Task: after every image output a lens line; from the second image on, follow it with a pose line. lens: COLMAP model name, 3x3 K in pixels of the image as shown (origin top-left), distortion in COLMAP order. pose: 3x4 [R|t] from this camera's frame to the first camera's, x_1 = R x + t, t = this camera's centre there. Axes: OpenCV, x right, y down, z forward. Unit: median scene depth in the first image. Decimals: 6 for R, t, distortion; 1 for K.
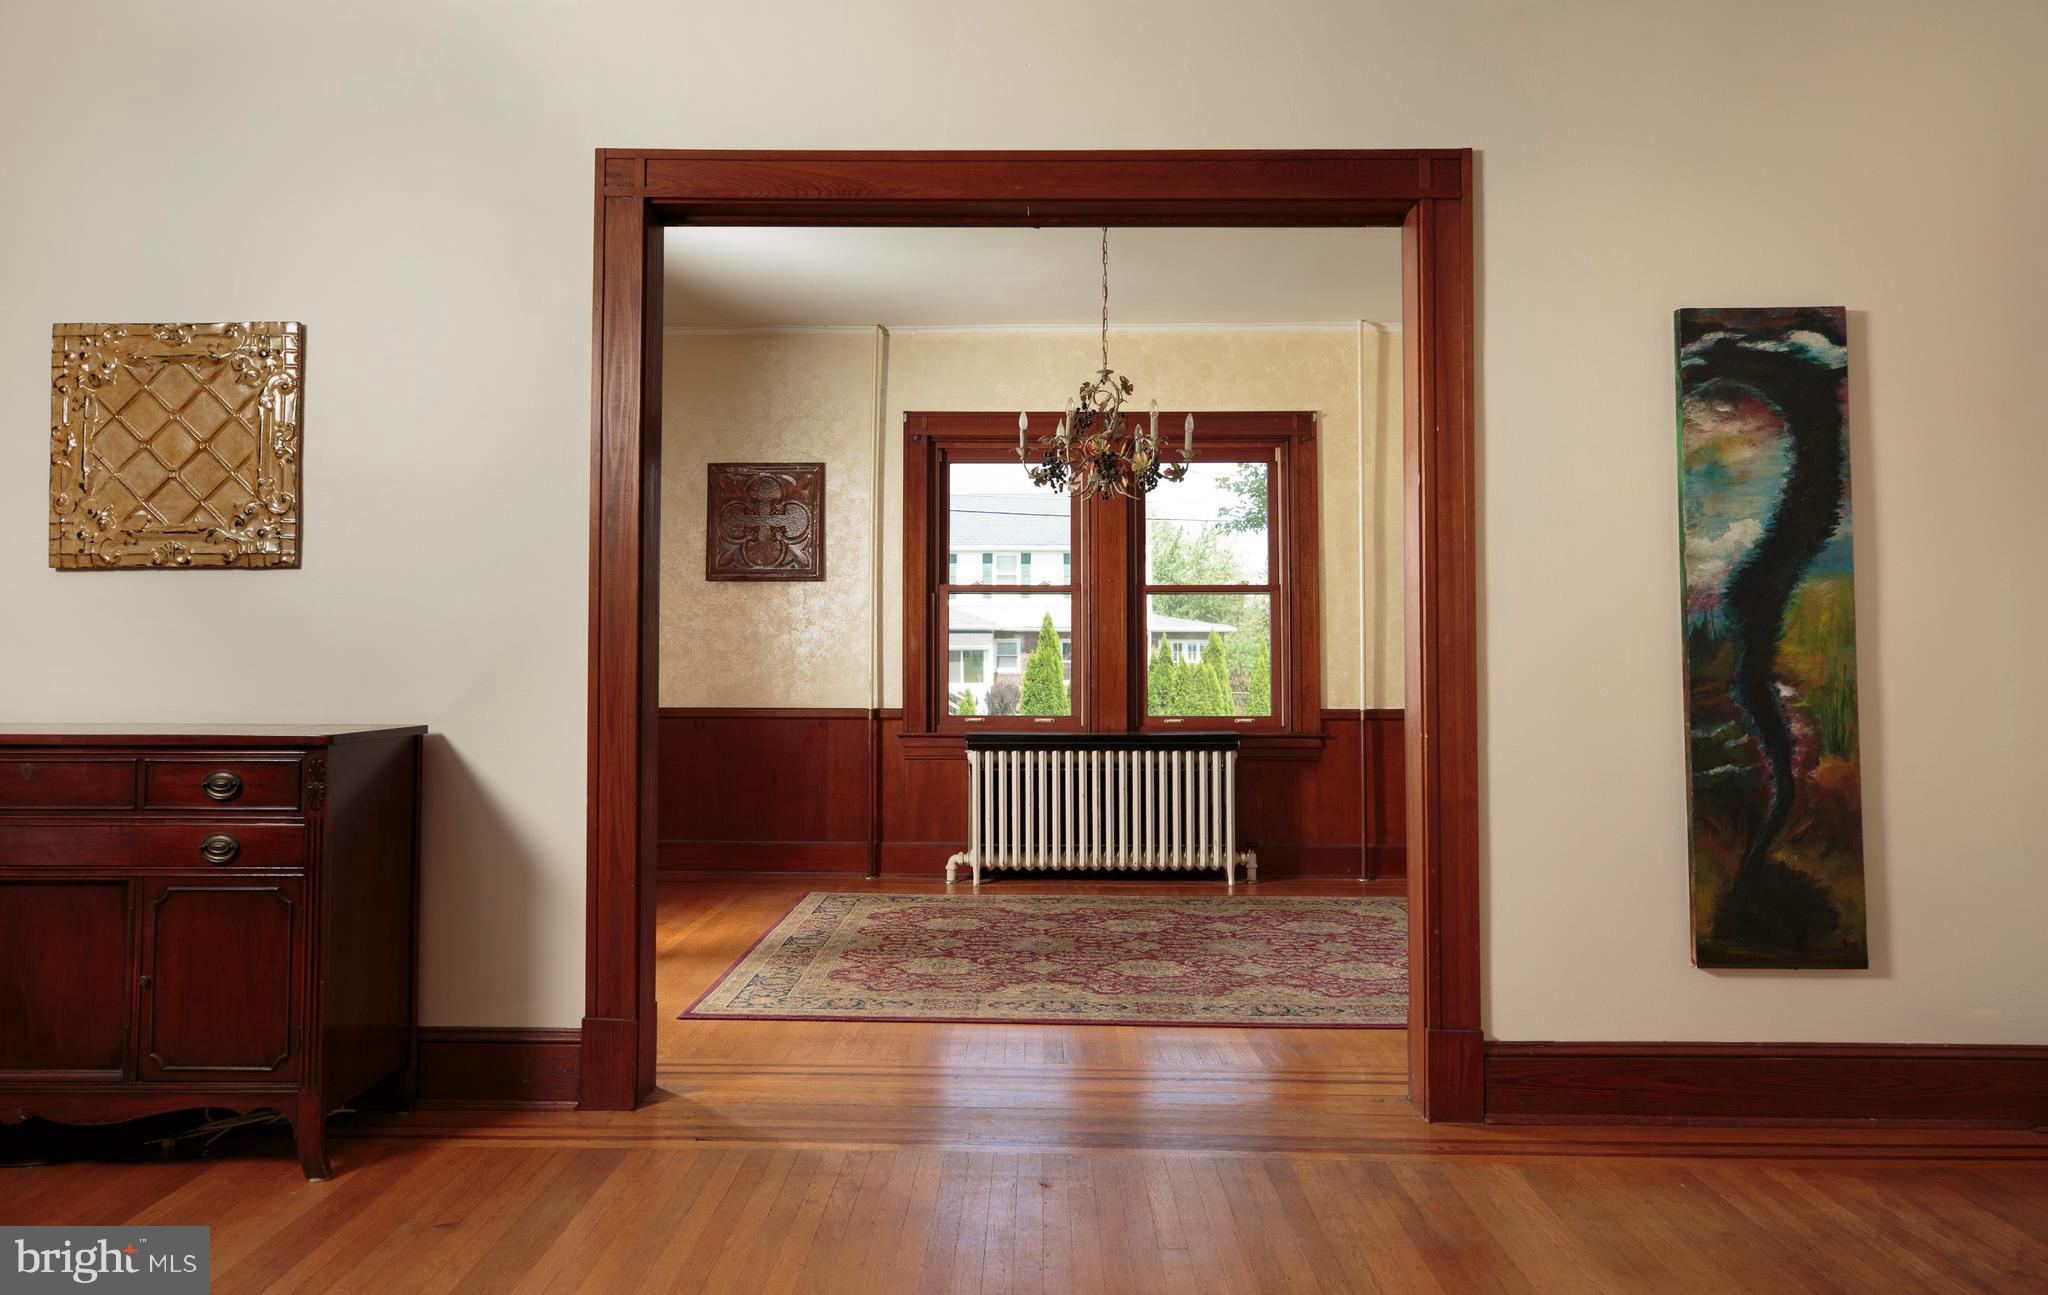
lens RADIAL K [[1523.6, 0, 1002.2], [0, 1523.6, 611.1], [0, 0, 1]] dist [0.045741, 0.004641]
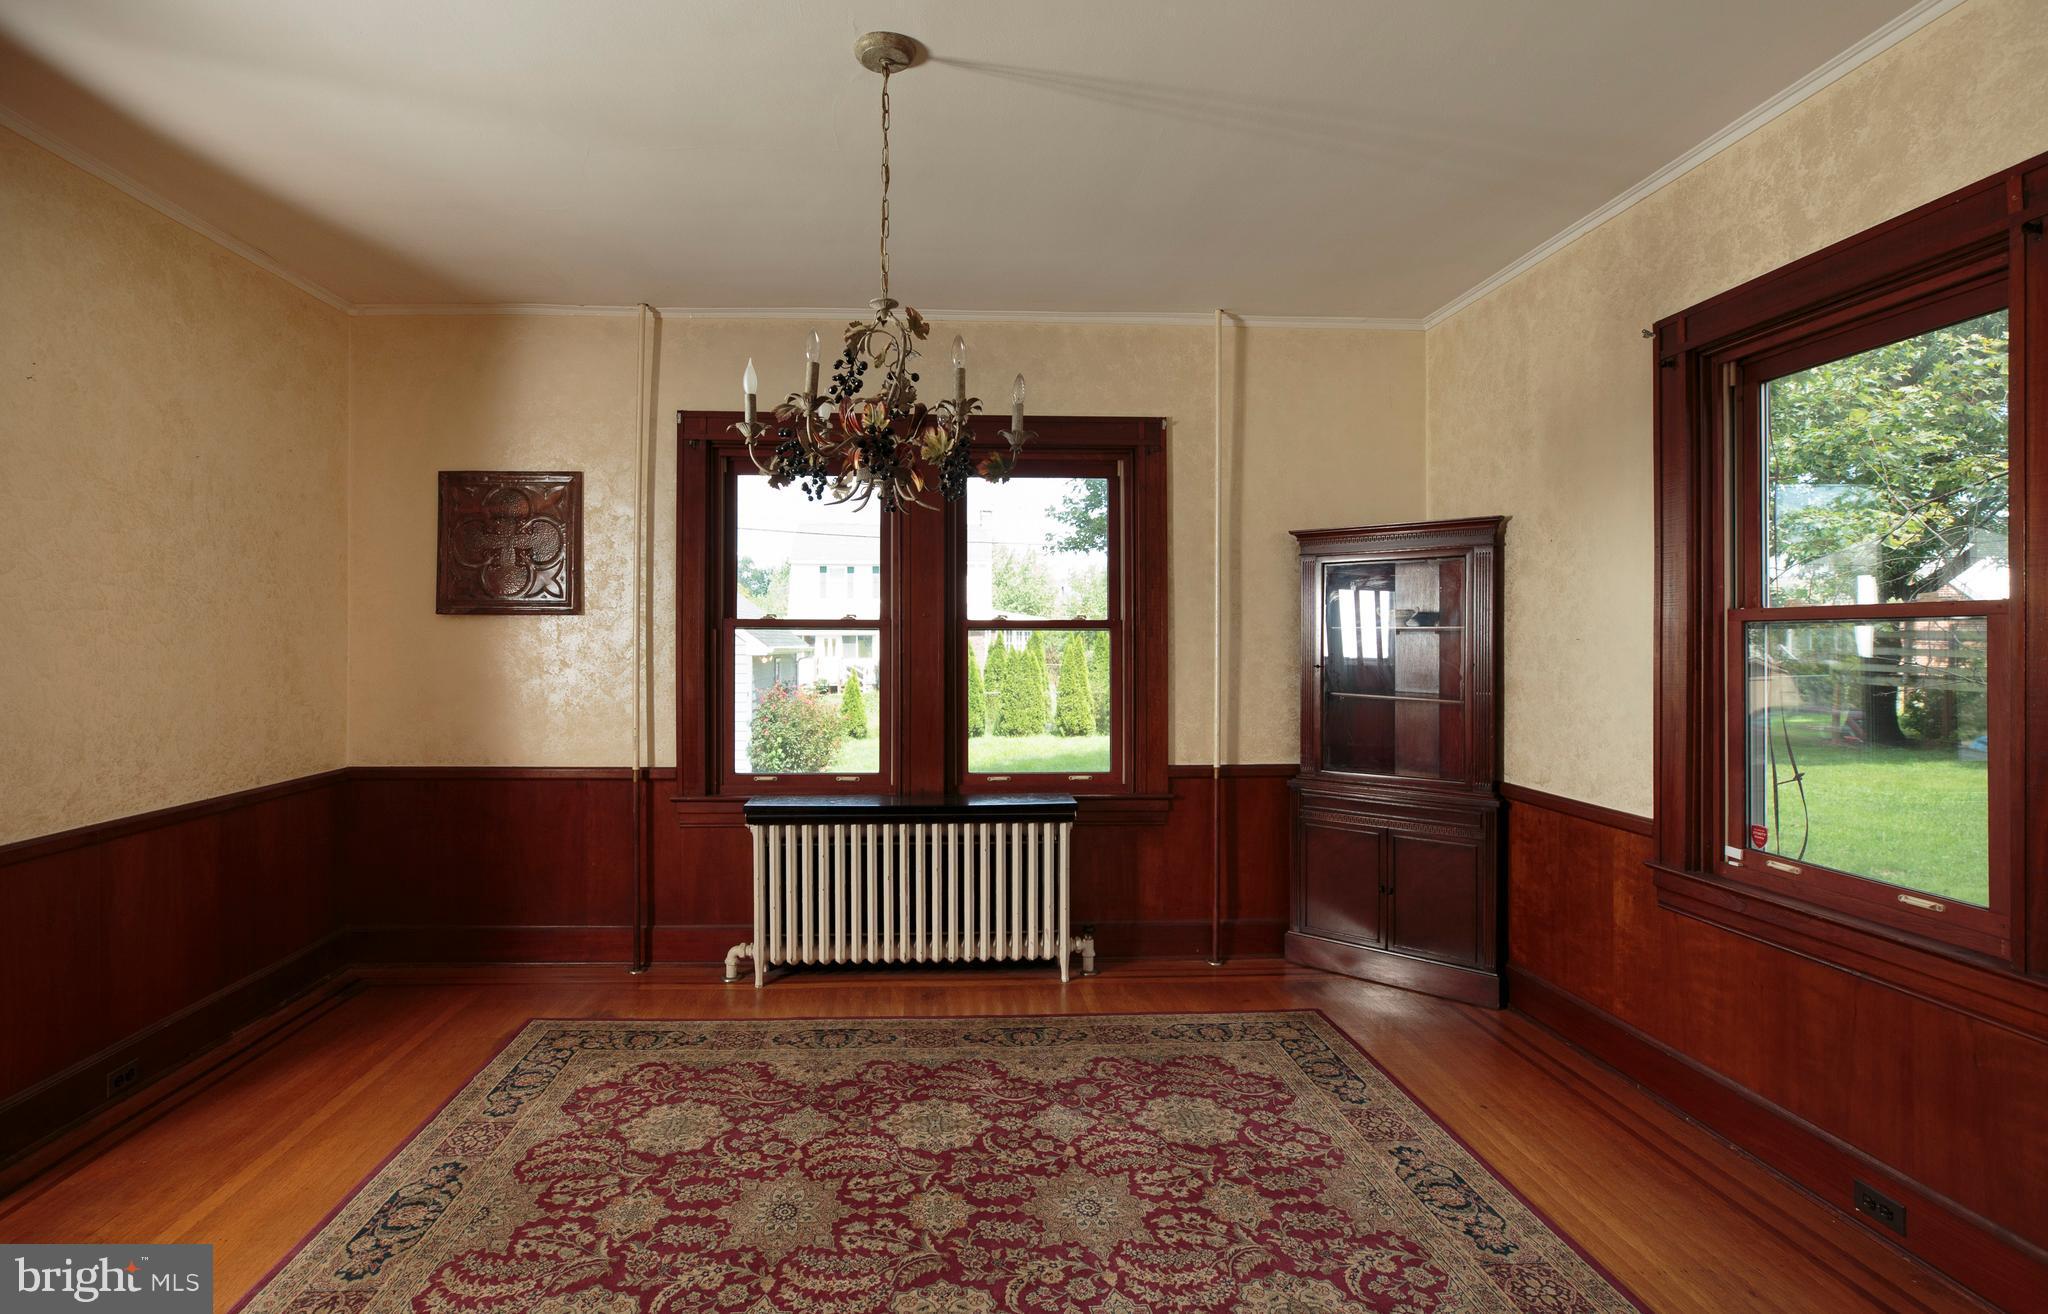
lens RADIAL K [[982.1, 0, 957.6], [0, 982.1, 643.9], [0, 0, 1]] dist [-0.015449, 0.002726]
pose [[0.998121, 0.000903, 0.061273, 0.055995], [-0.003483, 0.999111, 0.042010, -0.027226], [-0.061181, -0.042144, 0.997237, 0.458635]]
